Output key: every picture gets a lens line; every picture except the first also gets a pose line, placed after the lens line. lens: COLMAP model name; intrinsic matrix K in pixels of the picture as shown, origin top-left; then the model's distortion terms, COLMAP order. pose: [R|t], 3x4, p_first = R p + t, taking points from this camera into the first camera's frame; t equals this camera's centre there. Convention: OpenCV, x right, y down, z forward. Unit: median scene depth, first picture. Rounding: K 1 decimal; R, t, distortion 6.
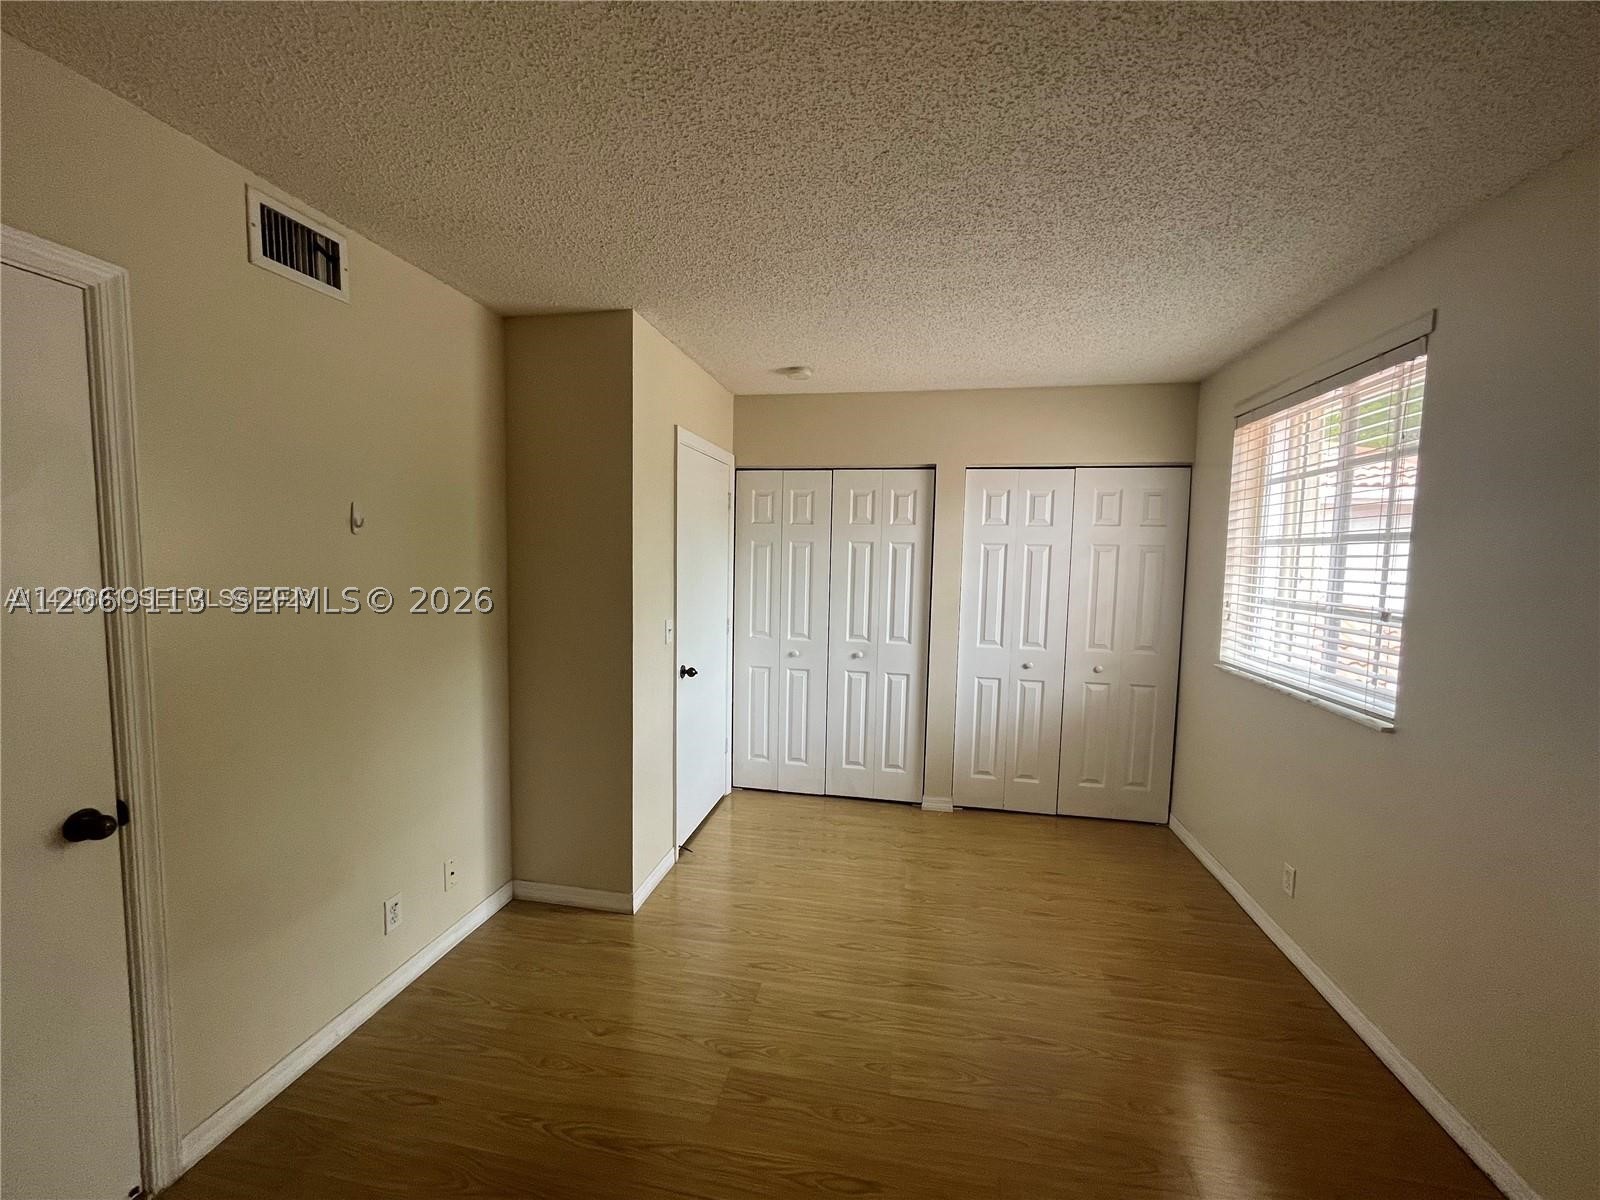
lens RADIAL K [[646.8, 0, 793.7], [0, 646.8, 603.4], [0, 0, 1]] dist [-0.001071, -0.000898]
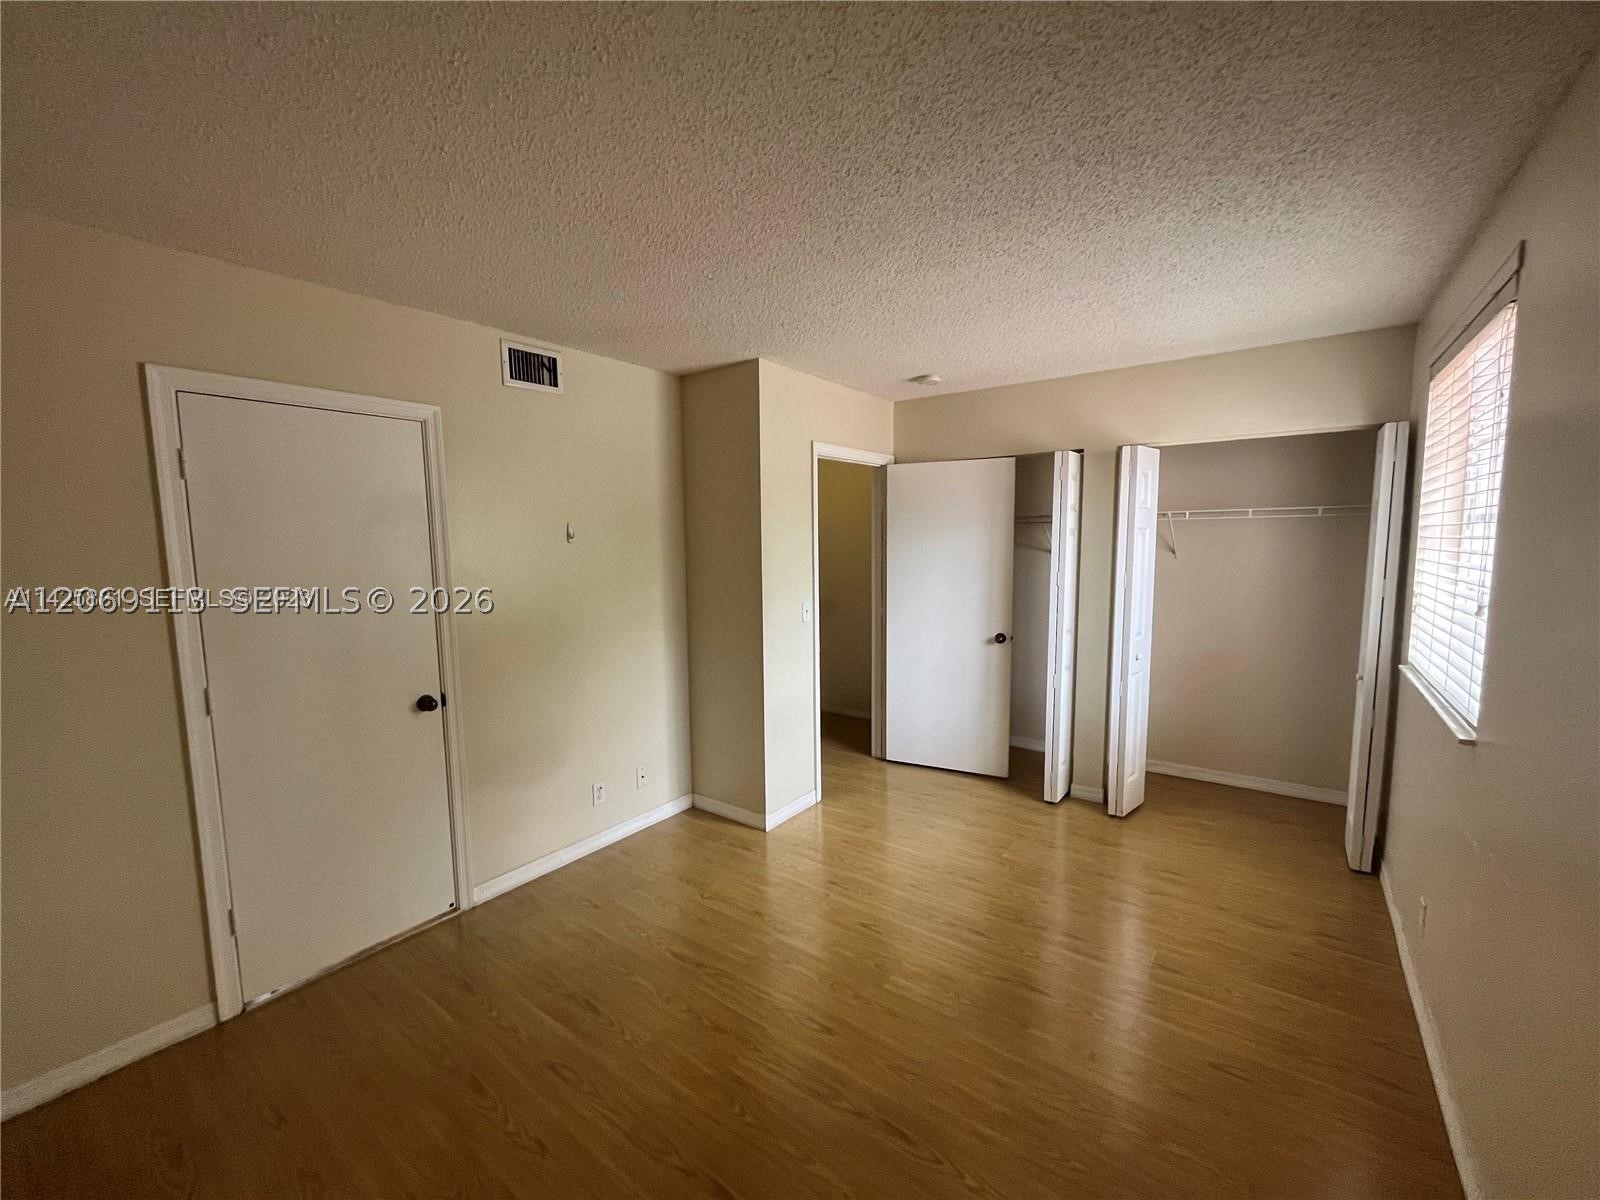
lens RADIAL K [[646.8, 0, 793.7], [0, 646.8, 603.4], [0, 0, 1]] dist [-0.001071, -0.000898]
pose [[0.896637, 0.015917, -0.442481, 0.451864], [-0.005726, 0.999687, 0.024358, -0.003030], [0.442730, -0.019306, 0.896447, -0.144282]]
